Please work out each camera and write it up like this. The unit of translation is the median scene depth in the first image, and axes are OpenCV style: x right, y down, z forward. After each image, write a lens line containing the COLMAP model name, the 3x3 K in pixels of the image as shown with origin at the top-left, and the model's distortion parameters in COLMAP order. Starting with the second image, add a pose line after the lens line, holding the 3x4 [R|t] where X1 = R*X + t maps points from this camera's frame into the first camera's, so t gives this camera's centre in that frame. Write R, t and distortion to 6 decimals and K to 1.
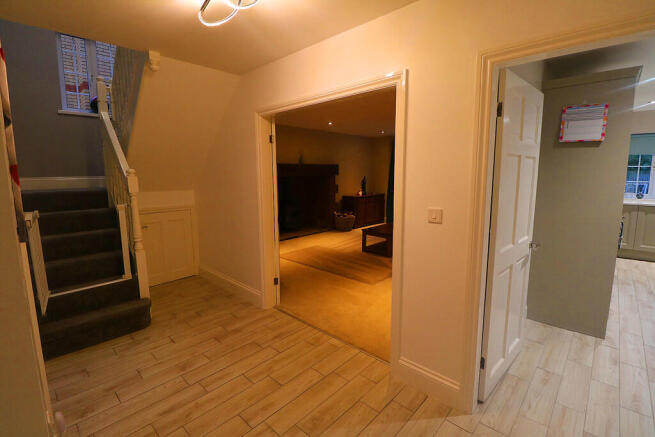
lens RADIAL K [[305.1, 0, 326.5], [0, 305.1, 212.2], [0, 0, 1]] dist [-0.002686, -0.000551]
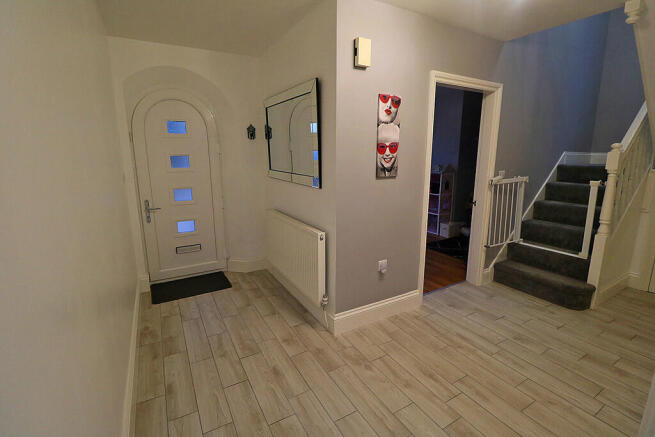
lens RADIAL K [[305.1, 0, 326.5], [0, 305.1, 212.2], [0, 0, 1]] dist [-0.002686, -0.000551]
pose [[-0.283642, 0.191006, -0.939715, 0.538022], [-0.121883, 0.964833, 0.232901, -0.056758], [0.951153, 0.180595, -0.250386, 0.498574]]
